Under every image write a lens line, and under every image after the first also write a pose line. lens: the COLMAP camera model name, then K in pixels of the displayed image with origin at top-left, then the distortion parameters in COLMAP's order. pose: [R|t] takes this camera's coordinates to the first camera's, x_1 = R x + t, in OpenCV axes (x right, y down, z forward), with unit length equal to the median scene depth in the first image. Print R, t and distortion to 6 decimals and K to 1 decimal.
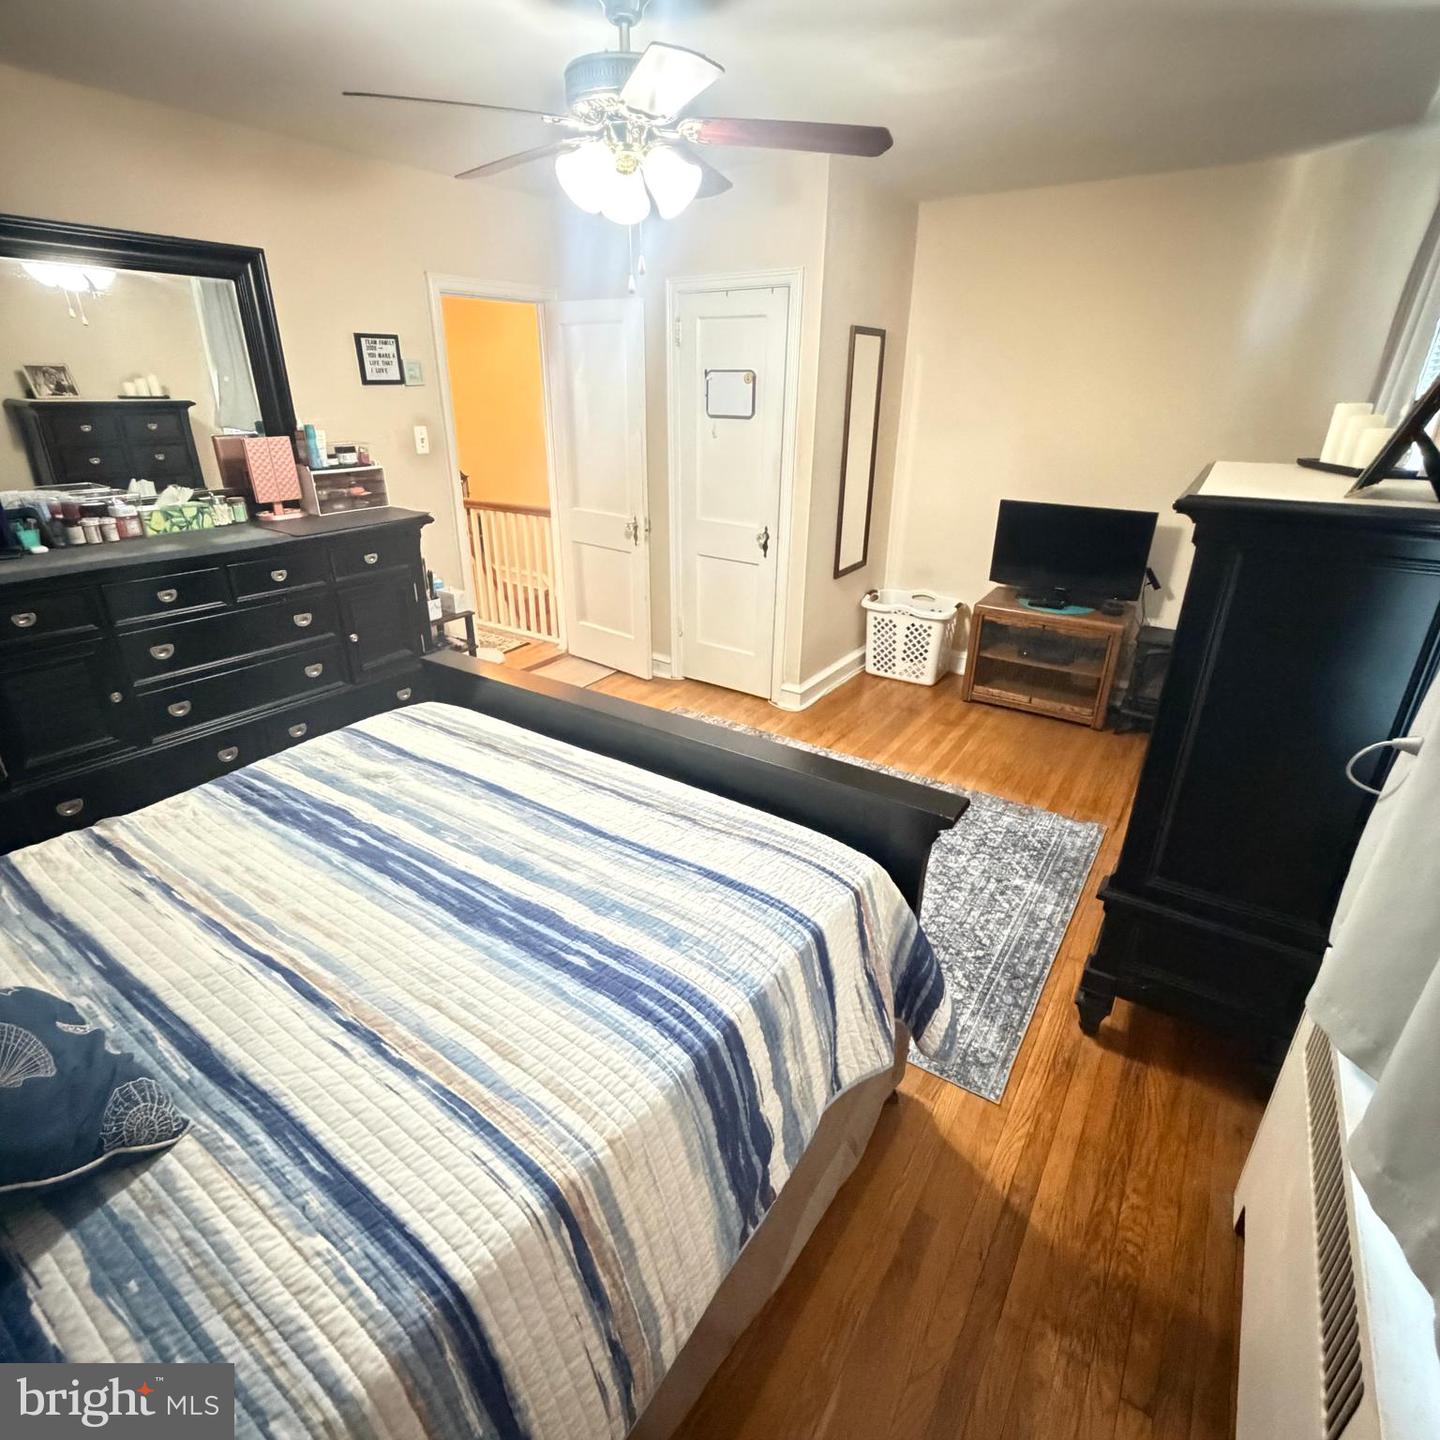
lens RADIAL K [[766.2, 0, 720.3], [0, 766.2, 708.0], [0, 0, 1]] dist [-0.001097, 0.000815]
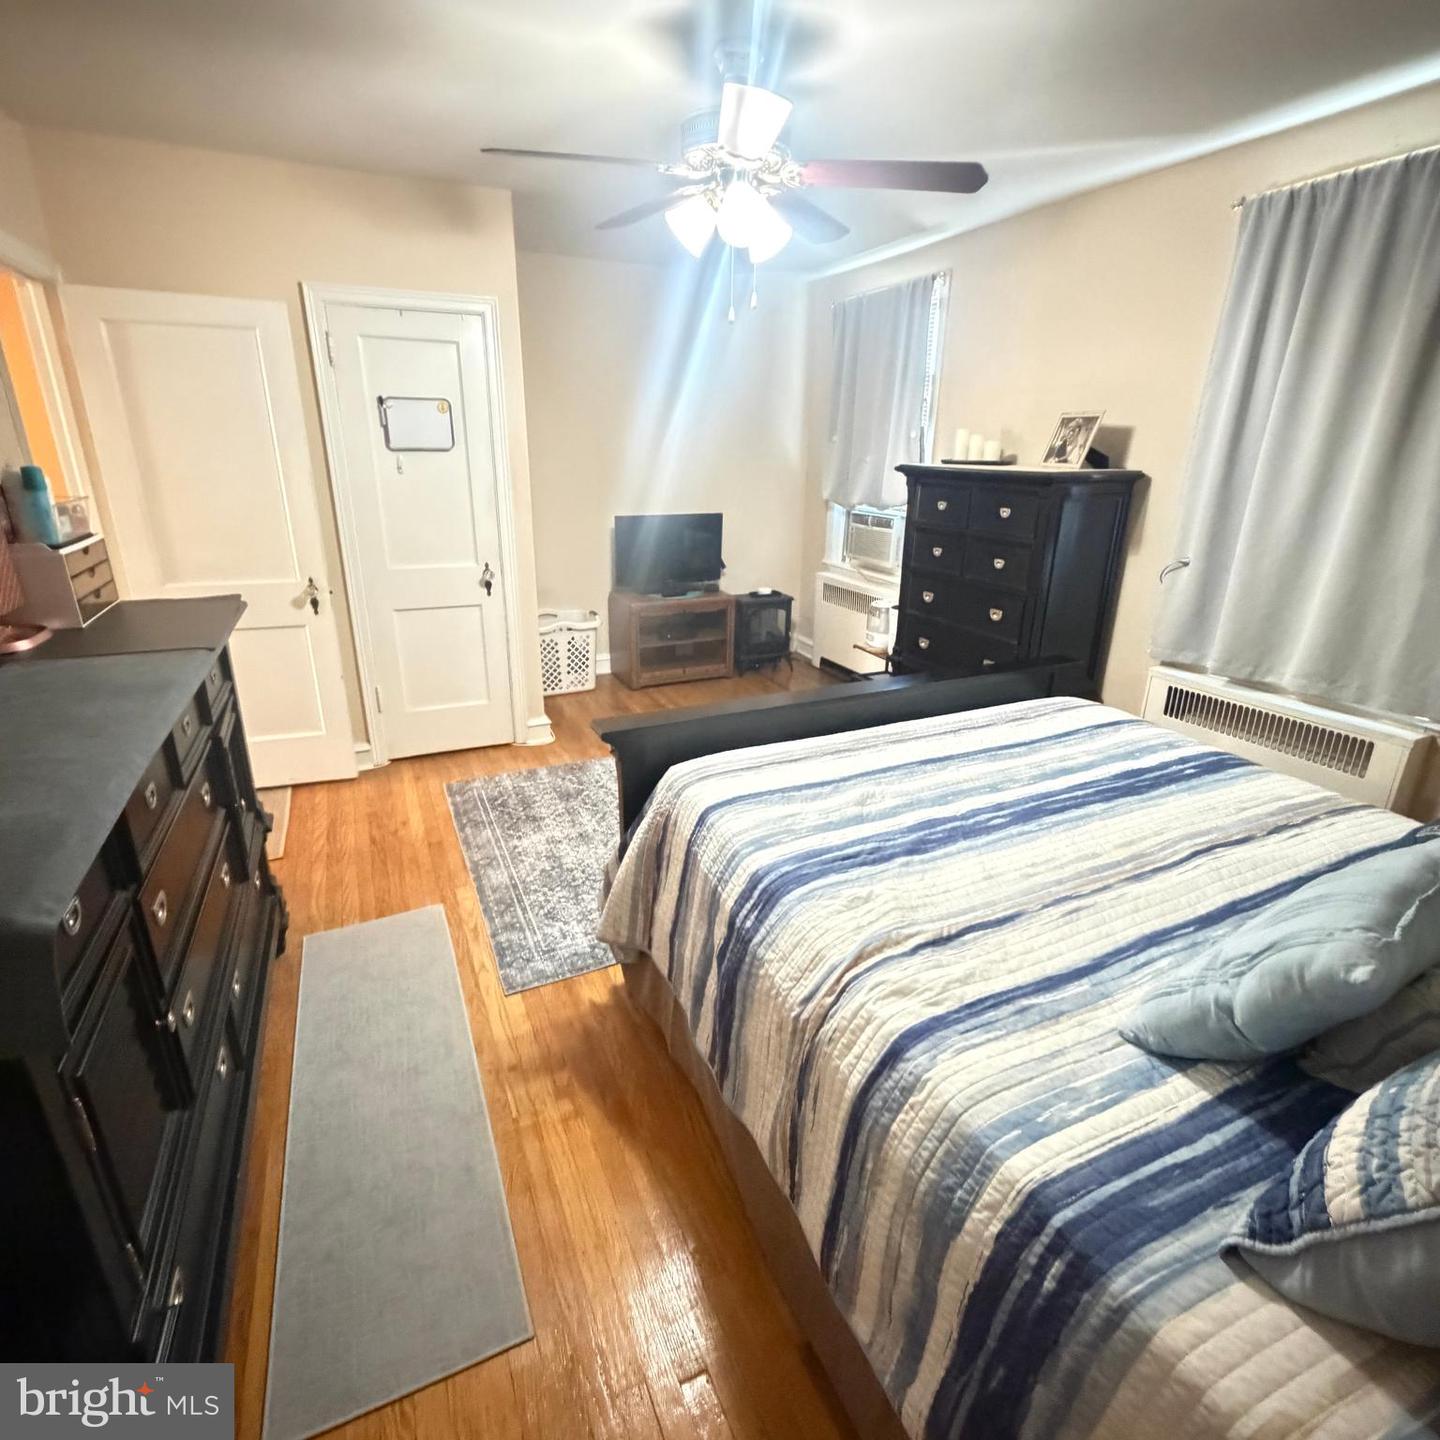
lens RADIAL K [[766.2, 0, 714.0], [0, 766.2, 709.4], [0, 0, 1]] dist [-0.001097, 0.000815]
pose [[0.520133, -0.287670, 0.804181, -0.940539], [0.327458, 0.936785, 0.123310, -0.144722], [-0.788817, 0.199198, 0.581453, 0.415829]]
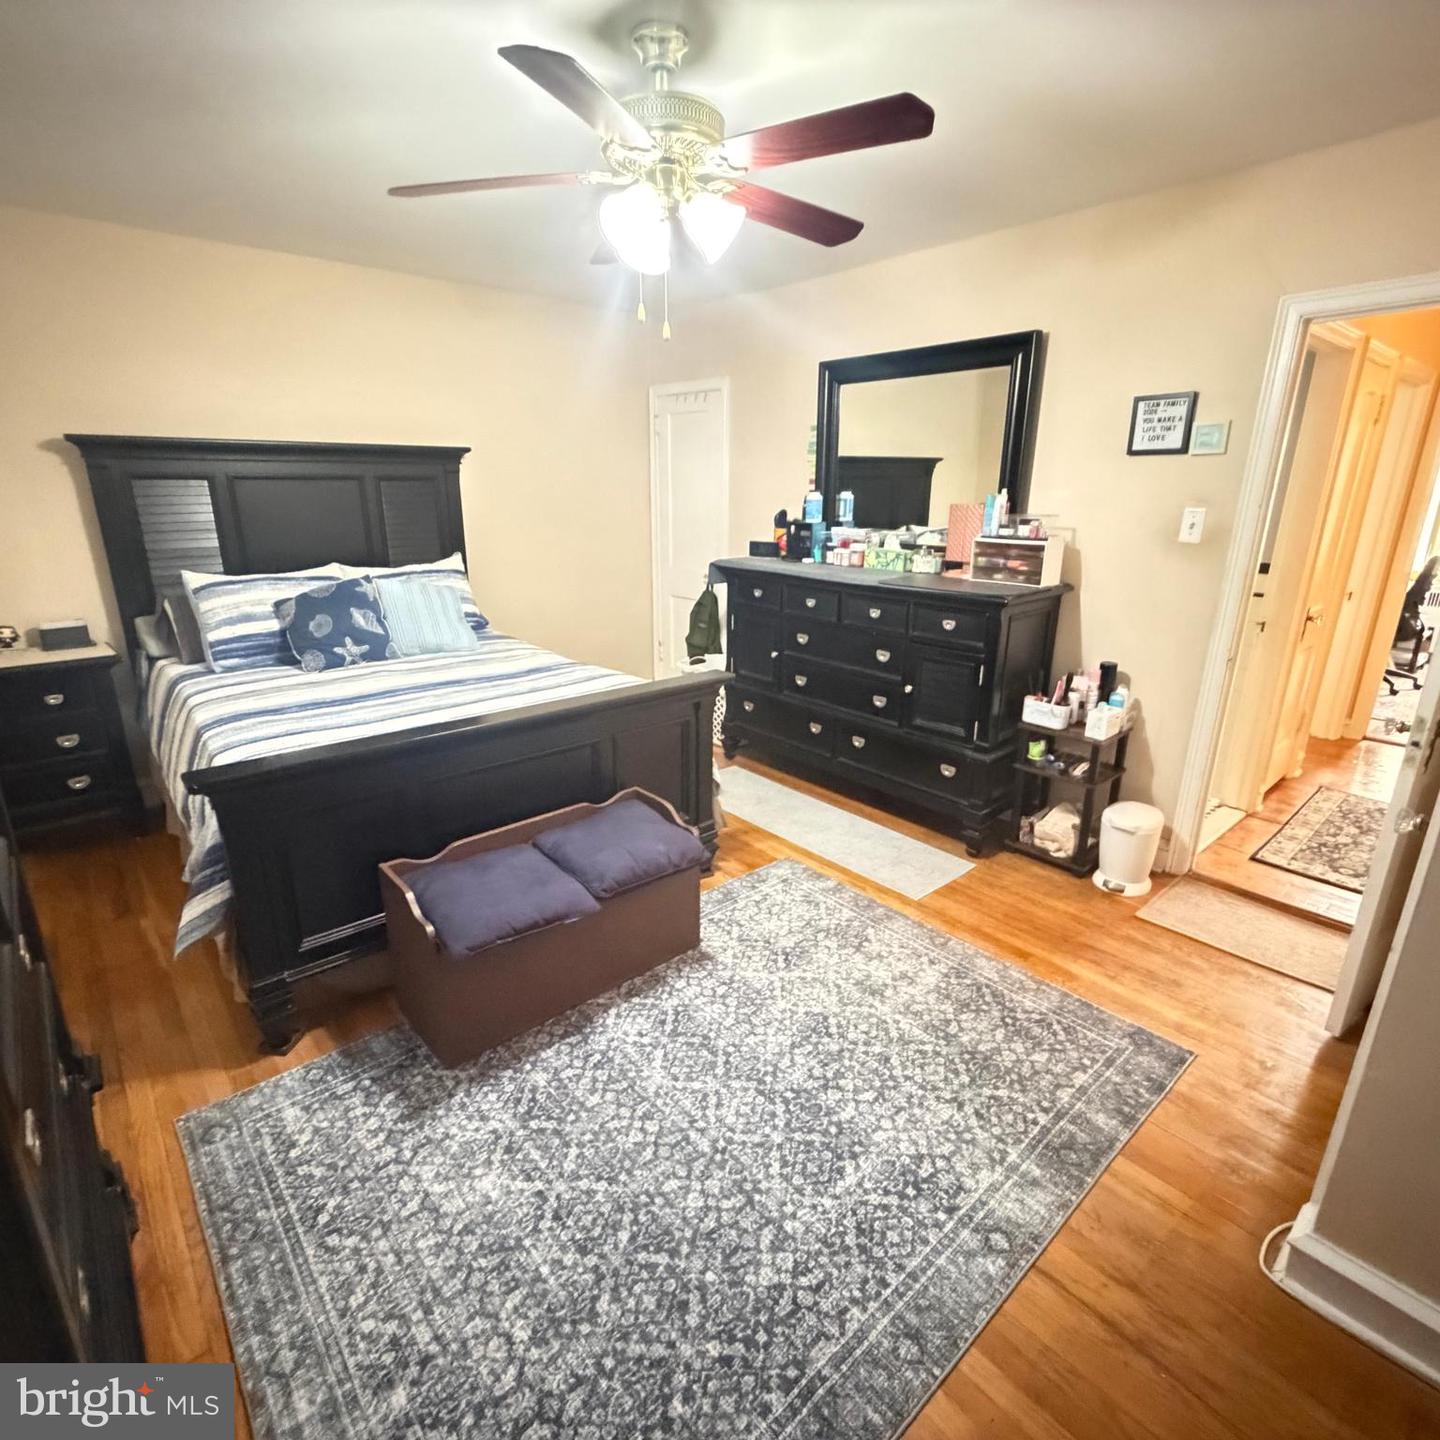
lens RADIAL K [[766.2, 0, 711.3], [0, 766.2, 717.2], [0, 0, 1]] dist [-0.001097, 0.000815]
pose [[-0.260140, 0.274243, -0.925806, 0.720131], [-0.383904, 0.850398, 0.359778, -0.416177], [0.885971, 0.449013, -0.115940, 1.124363]]
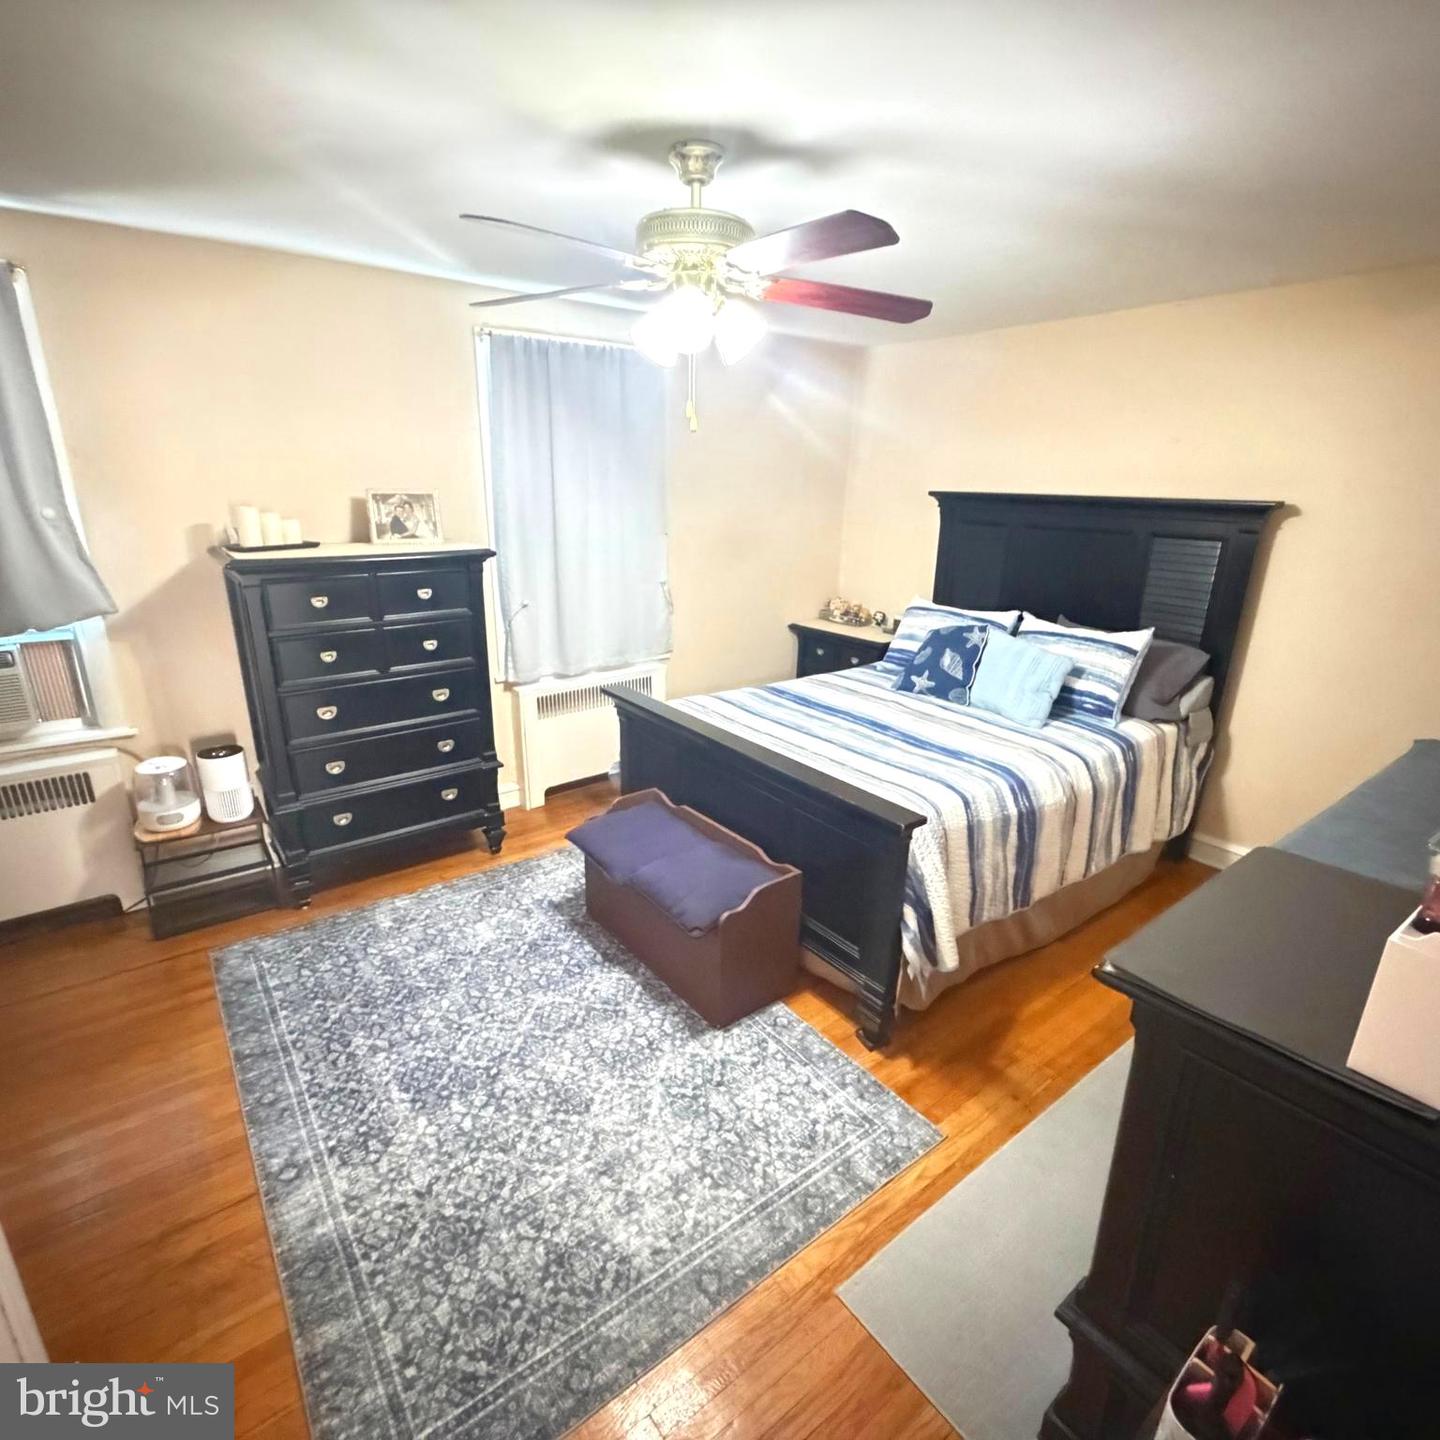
lens RADIAL K [[766.2, 0, 722.8], [0, 766.2, 723.4], [0, 0, 1]] dist [-0.001097, 0.000815]
pose [[-0.947846, -0.122342, 0.294312, -0.402664], [0.100209, 0.762184, 0.639558, -0.723490], [-0.302565, 0.635695, -0.710173, 1.583738]]
